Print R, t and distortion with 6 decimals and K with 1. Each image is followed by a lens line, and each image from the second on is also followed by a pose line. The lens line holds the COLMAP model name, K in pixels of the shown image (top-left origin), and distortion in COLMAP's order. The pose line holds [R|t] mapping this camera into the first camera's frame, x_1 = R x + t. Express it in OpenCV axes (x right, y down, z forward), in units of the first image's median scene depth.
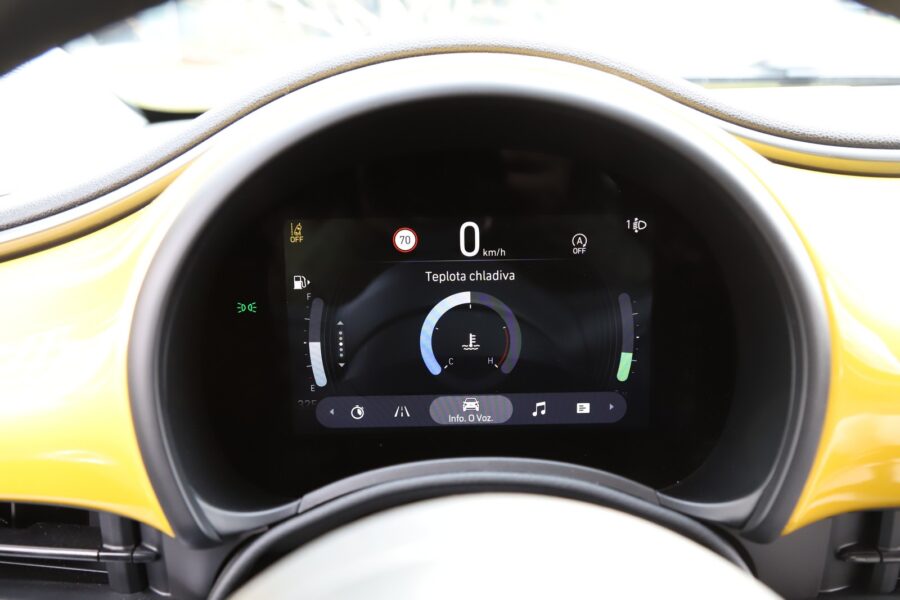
lens RADIAL K [[914.3, 0, 446.4], [0, 914.3, 300.5], [0, 0, 1]] dist [-0.015957, 0.000000]
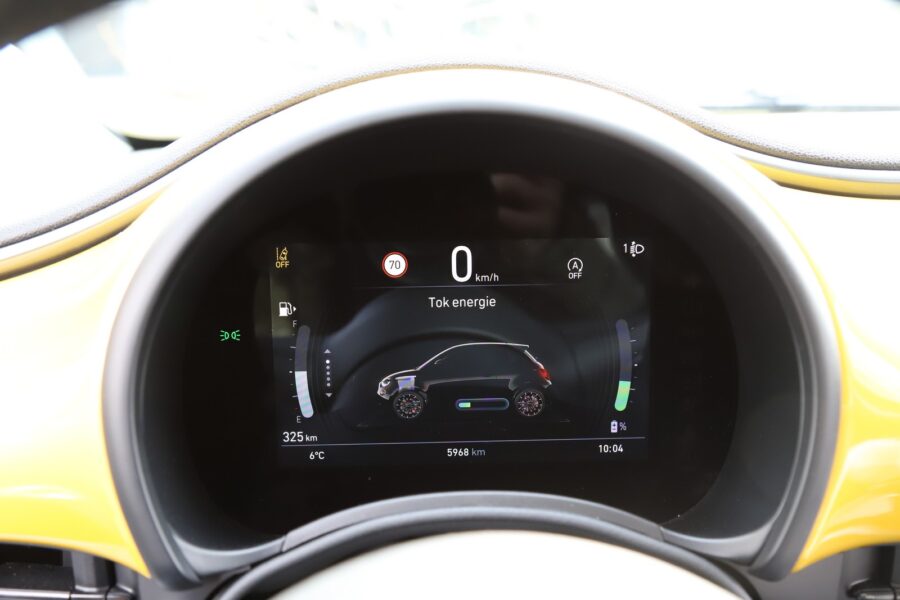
lens RADIAL K [[914.3, 0, 444.4], [0, 914.3, 300.5], [0, 0, 1]] dist [-0.015957, 0.000000]
pose [[0.999939, -0.002677, 0.010708, -0.003506], [0.003054, 0.999370, -0.035362, 0.006131], [-0.010607, 0.035393, 0.999317, 0.039061]]
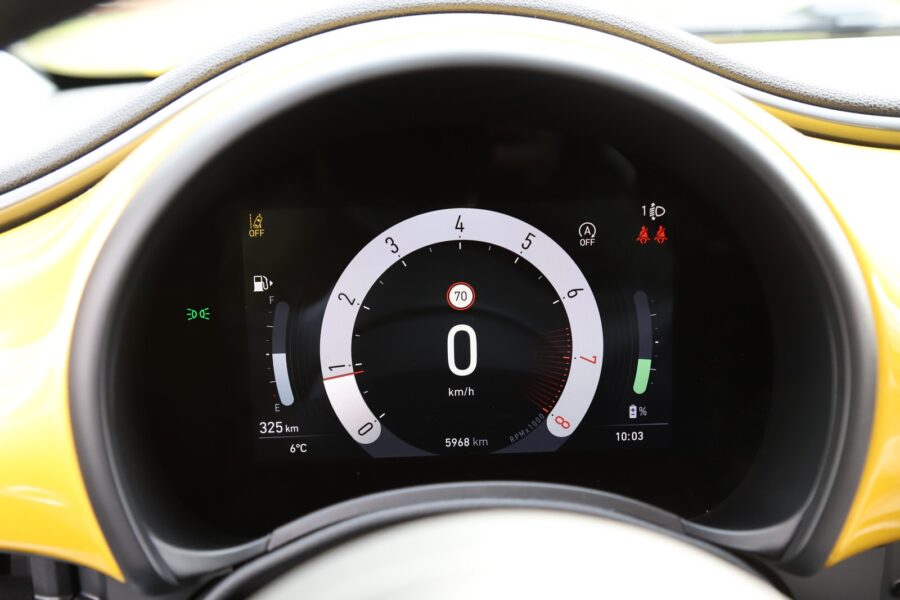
lens RADIAL K [[1149.9, 0, 452.3], [0, 1149.9, 300.2], [0, 0, 1]] dist [0.055218, 0.000000]
pose [[0.999520, -0.013947, 0.027679, -0.013249], [0.014060, 0.999894, -0.003873, 0.002664], [-0.027622, 0.004260, 0.999609, -0.084601]]
